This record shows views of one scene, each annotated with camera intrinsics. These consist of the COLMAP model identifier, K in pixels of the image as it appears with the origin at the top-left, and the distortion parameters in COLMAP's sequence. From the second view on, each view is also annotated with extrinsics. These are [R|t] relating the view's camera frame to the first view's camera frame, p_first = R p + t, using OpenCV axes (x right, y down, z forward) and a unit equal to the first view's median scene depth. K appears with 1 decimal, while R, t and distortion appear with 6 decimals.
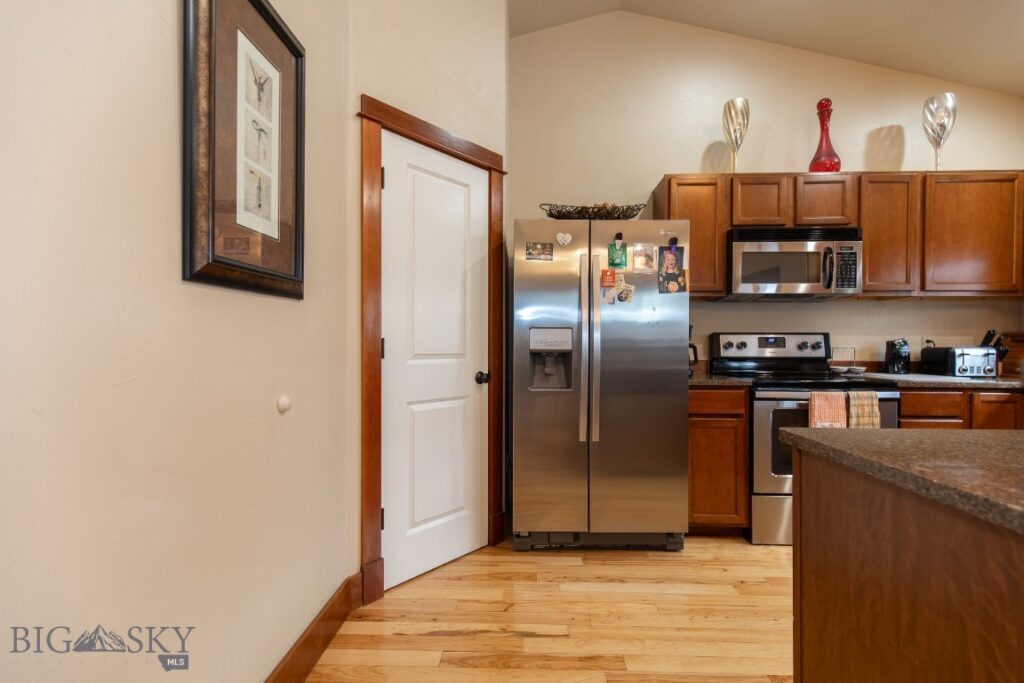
lens RADIAL K [[462.7, 0, 510.9], [0, 462.7, 345.2], [0, 0, 1]] dist [0.010674, -0.003263]
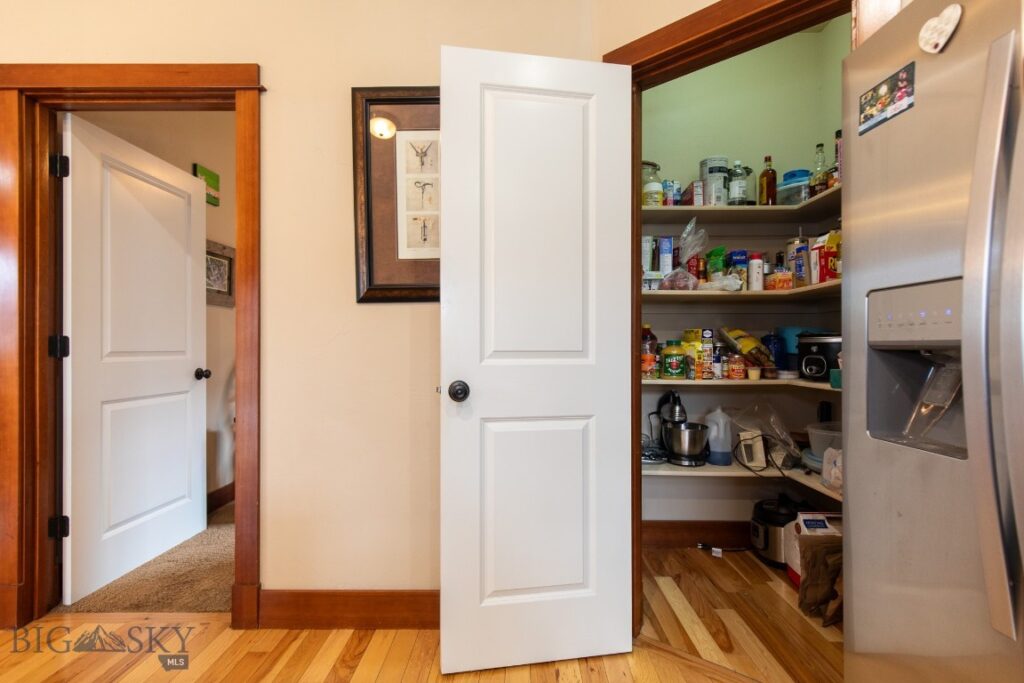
lens RADIAL K [[462.7, 0, 513.4], [0, 462.7, 348.1], [0, 0, 1]] dist [0.010674, -0.003263]
pose [[0.042850, -0.007291, -0.999055, 0.428150], [0.003465, 0.999968, -0.007149, 0.018319], [0.999076, -0.003155, 0.042874, 0.602270]]
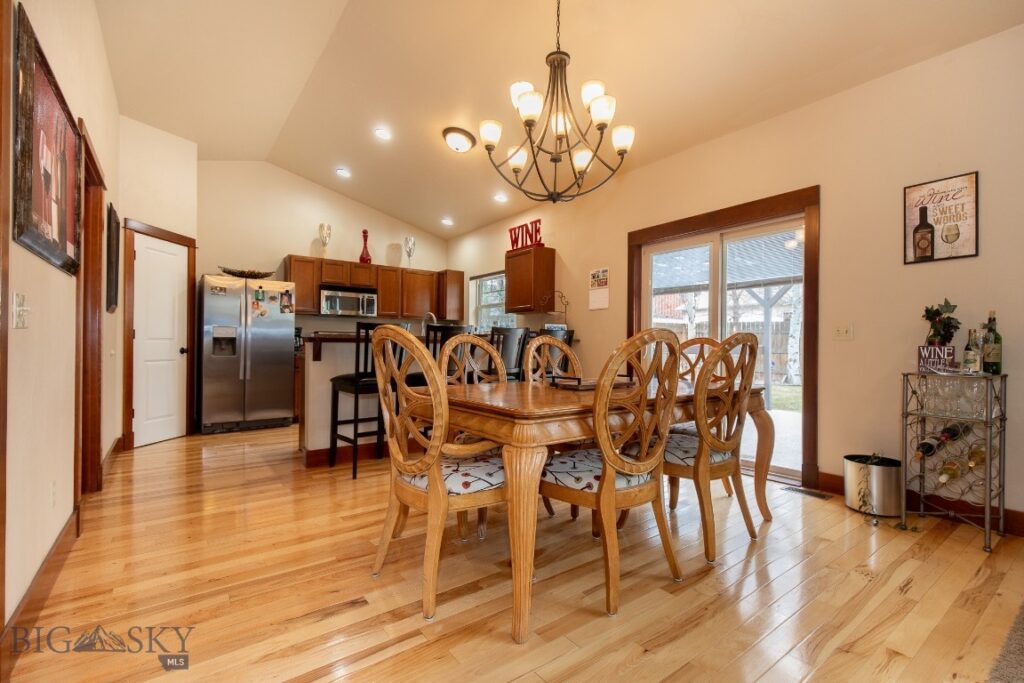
lens RADIAL K [[462.7, 0, 517.9], [0, 462.7, 343.1], [0, 0, 1]] dist [0.010674, -0.003263]
pose [[0.769029, 0.007854, 0.639165, -0.207851], [-0.004283, 0.999965, -0.007134, 0.039990], [-0.639199, 0.002748, 0.769036, -1.296066]]
